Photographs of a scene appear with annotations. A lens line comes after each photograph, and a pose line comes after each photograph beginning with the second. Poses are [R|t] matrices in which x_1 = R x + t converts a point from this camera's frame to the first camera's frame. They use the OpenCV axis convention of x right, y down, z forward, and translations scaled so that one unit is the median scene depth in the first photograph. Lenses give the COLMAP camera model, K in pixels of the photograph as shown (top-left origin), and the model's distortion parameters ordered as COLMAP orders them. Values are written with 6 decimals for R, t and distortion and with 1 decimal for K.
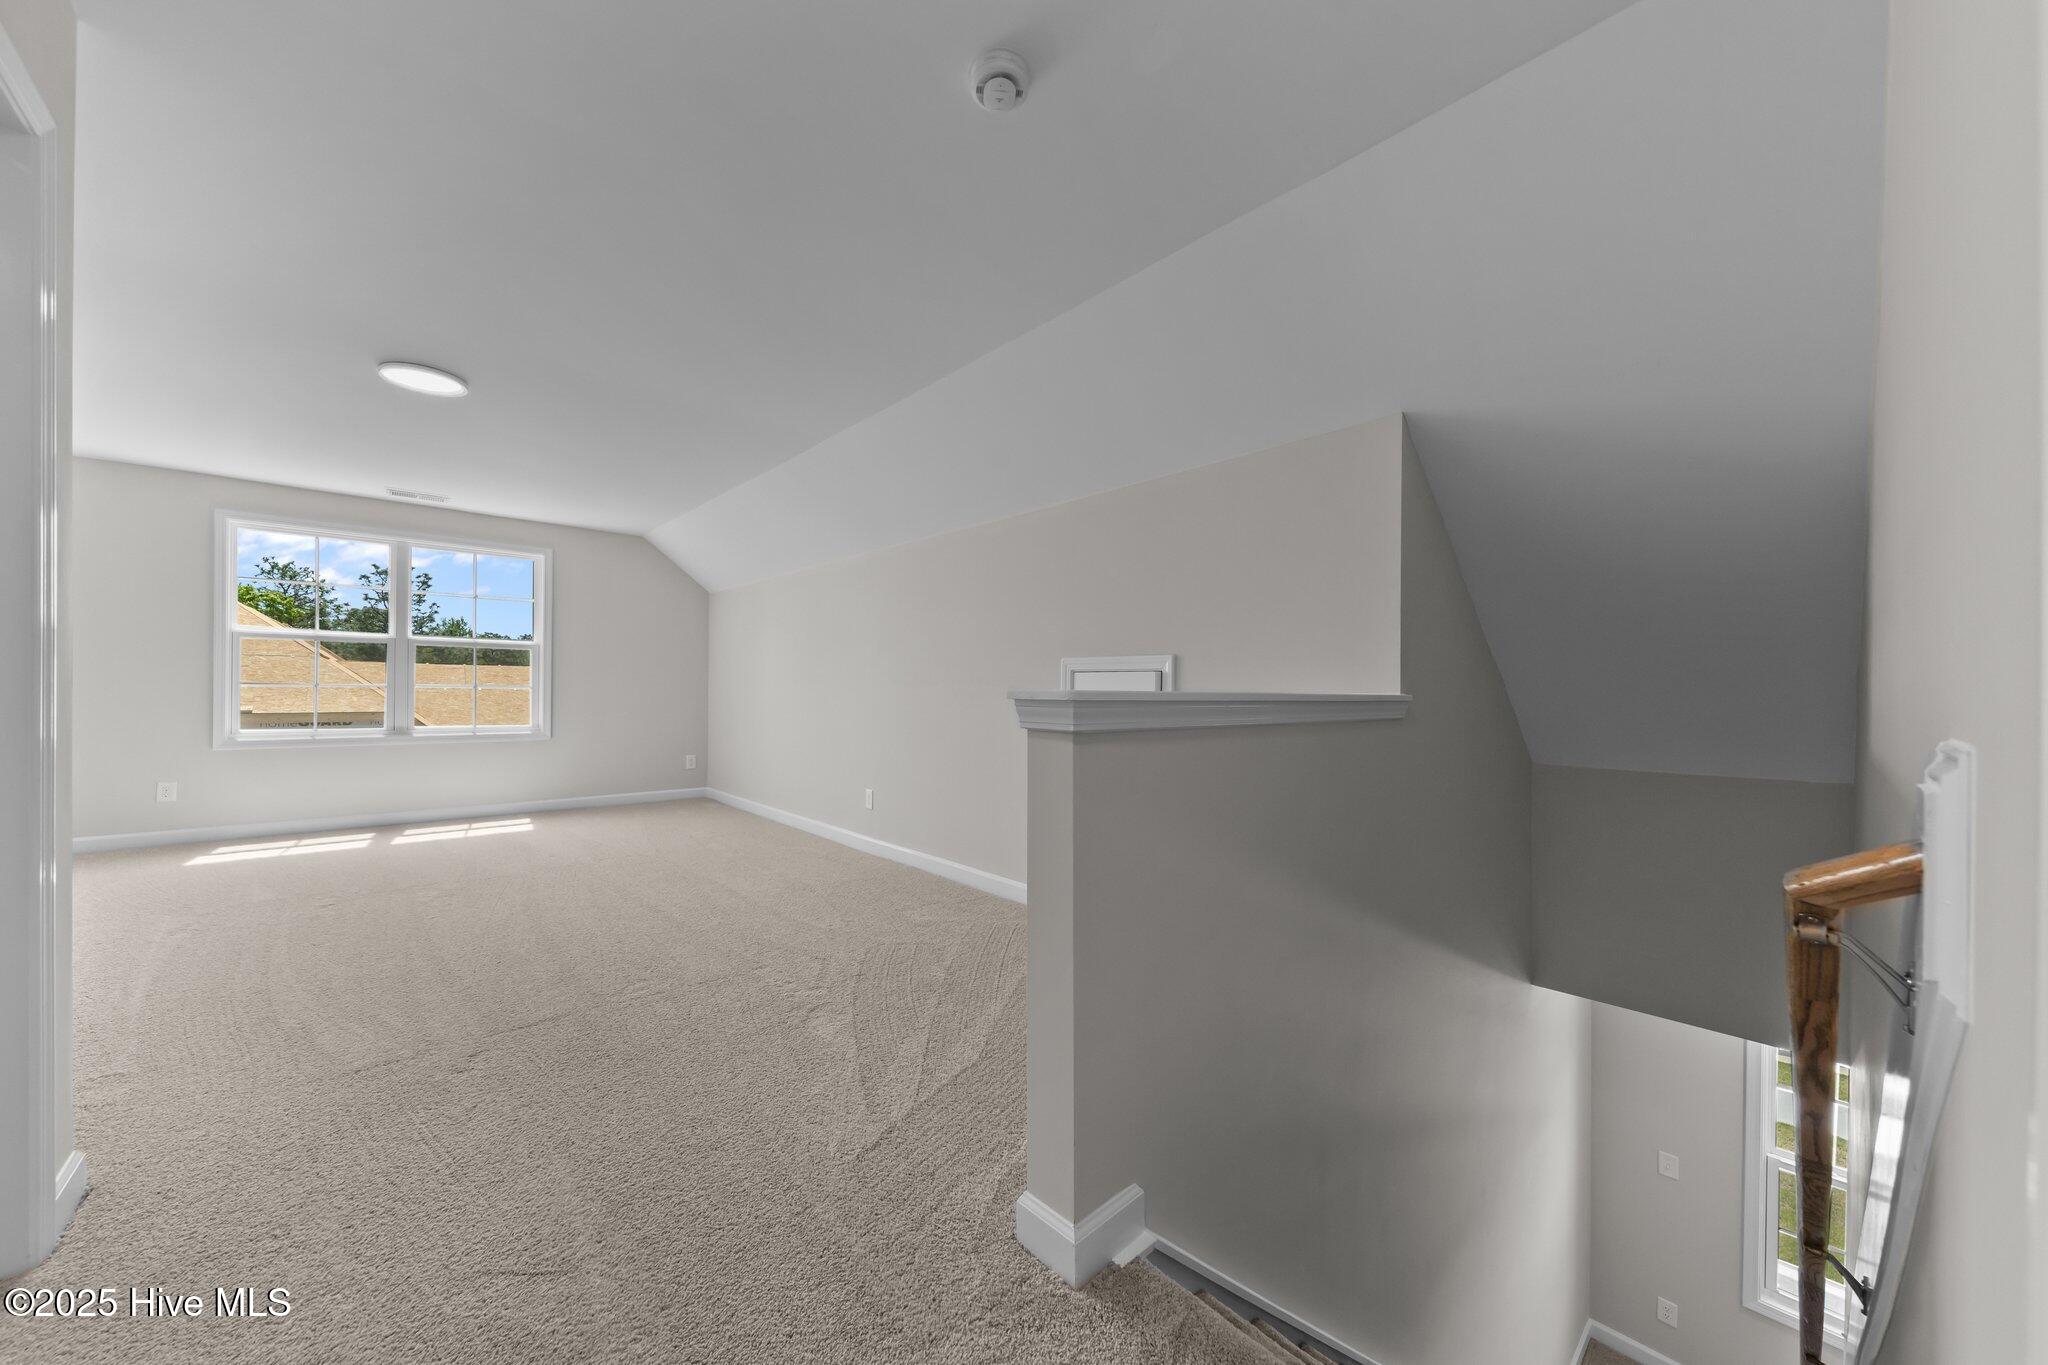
lens RADIAL K [[718.7, 0, 1020.7], [0, 718.7, 688.2], [0, 0, 1]] dist [0.003160, -0.000216]
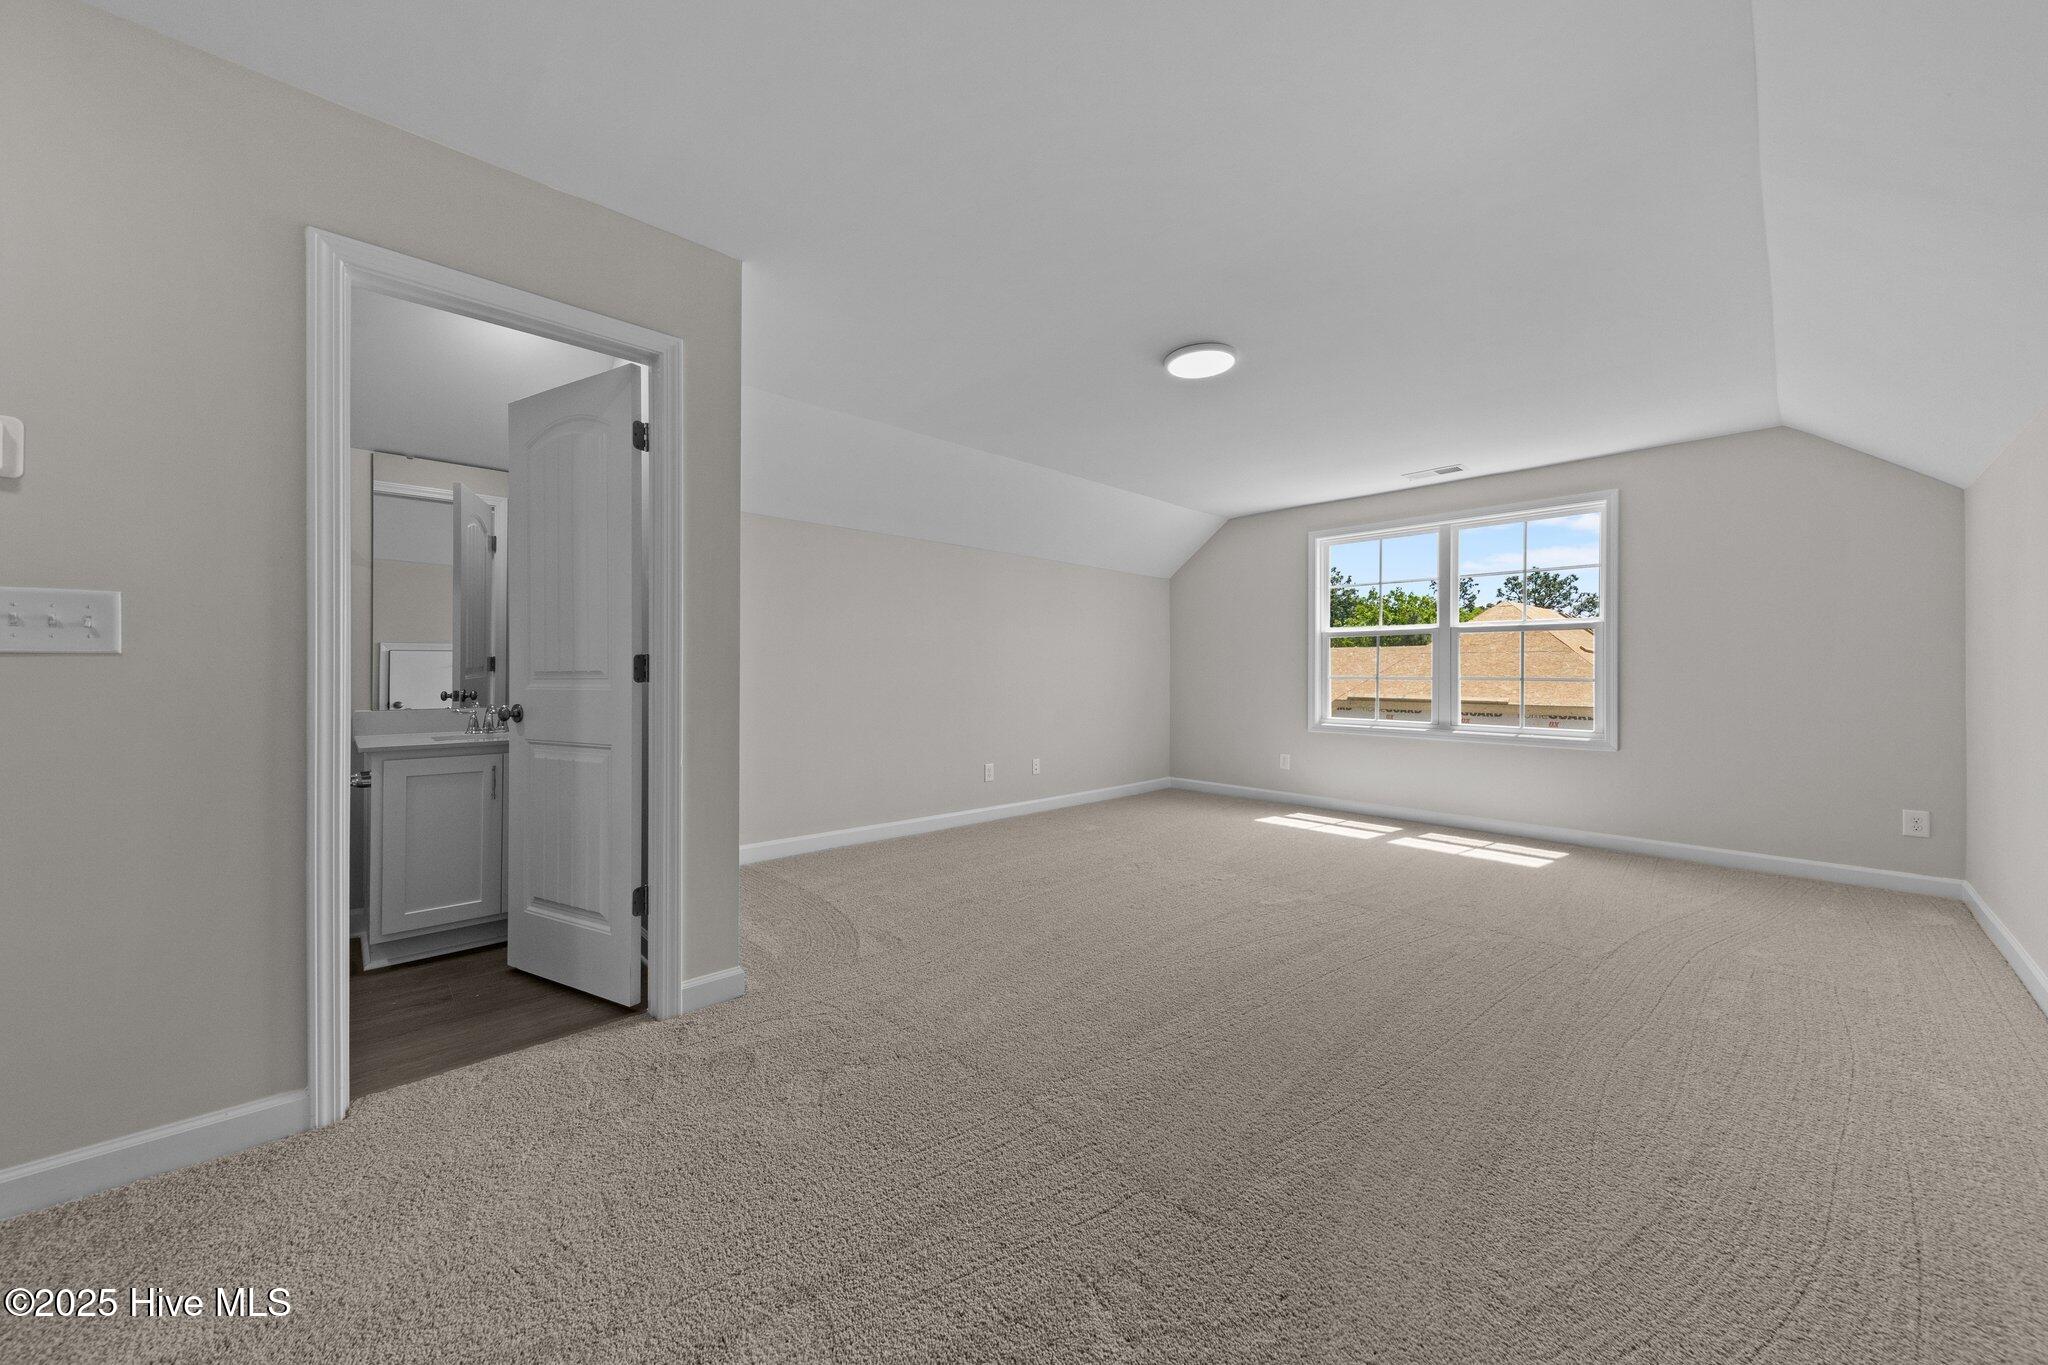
lens RADIAL K [[718.7, 0, 1019.9], [0, 718.7, 679.6], [0, 0, 1]] dist [0.003160, -0.000216]
pose [[-0.006810, -0.003415, -0.999971, 0.083961], [-0.002572, 0.999991, -0.003397, 0.003082], [0.999974, 0.002549, -0.006818, 0.459954]]
